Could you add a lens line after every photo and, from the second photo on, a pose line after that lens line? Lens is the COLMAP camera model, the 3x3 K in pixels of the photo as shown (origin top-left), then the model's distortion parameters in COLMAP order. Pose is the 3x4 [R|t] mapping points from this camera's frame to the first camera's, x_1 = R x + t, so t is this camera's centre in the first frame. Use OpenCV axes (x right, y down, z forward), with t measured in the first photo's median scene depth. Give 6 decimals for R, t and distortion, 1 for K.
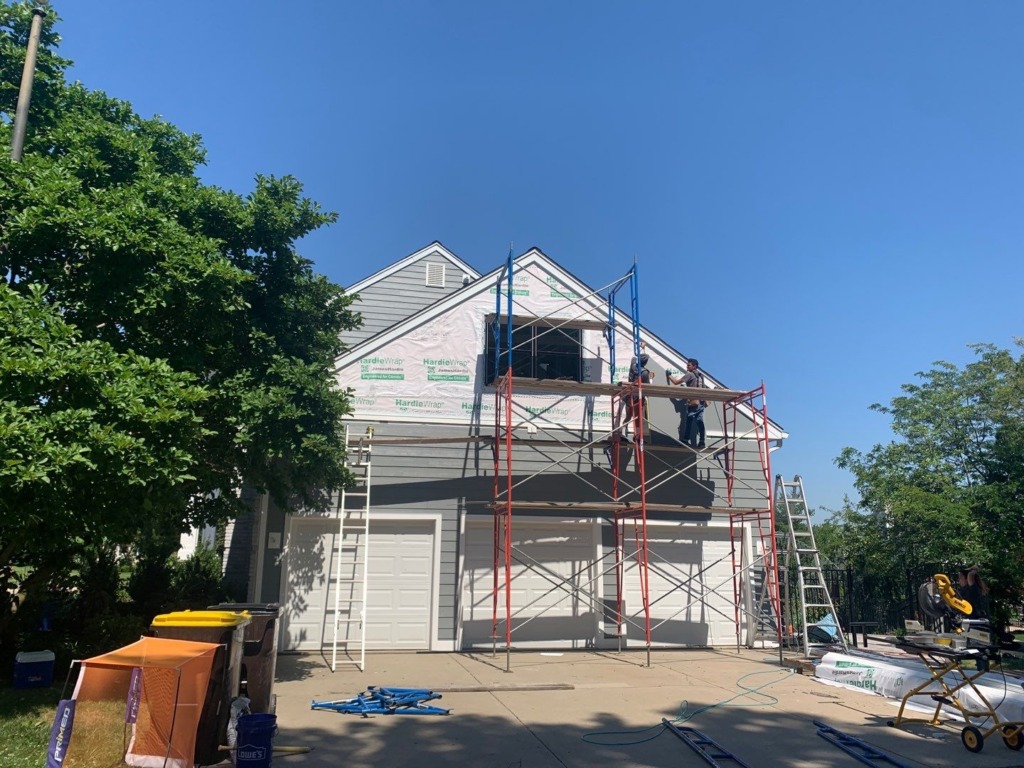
lens RADIAL K [[553.3, 0, 512.0], [0, 553.3, 384.0], [0, 0, 1]] dist [0.000102, -0.000489]
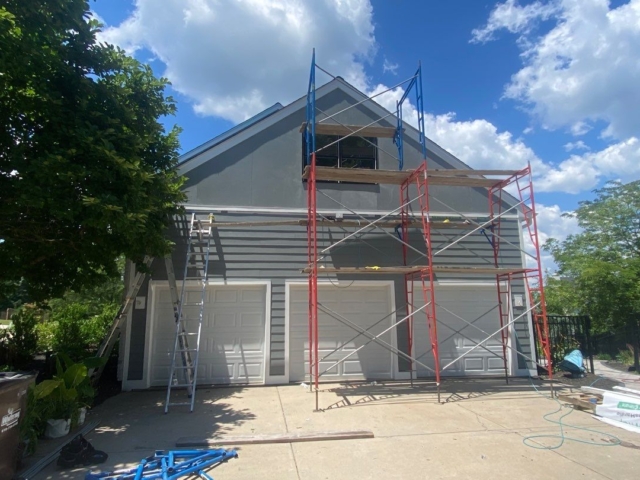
lens RADIAL K [[345.8, 0, 320.0], [0, 345.8, 240.0], [0, 0, 1]] dist [0.000102, -0.000489]
pose [[0.998669, -0.027422, -0.043688, 0.028959], [0.031792, 0.994205, 0.102692, 0.065450], [0.040619, -0.103944, 0.993753, 0.222126]]
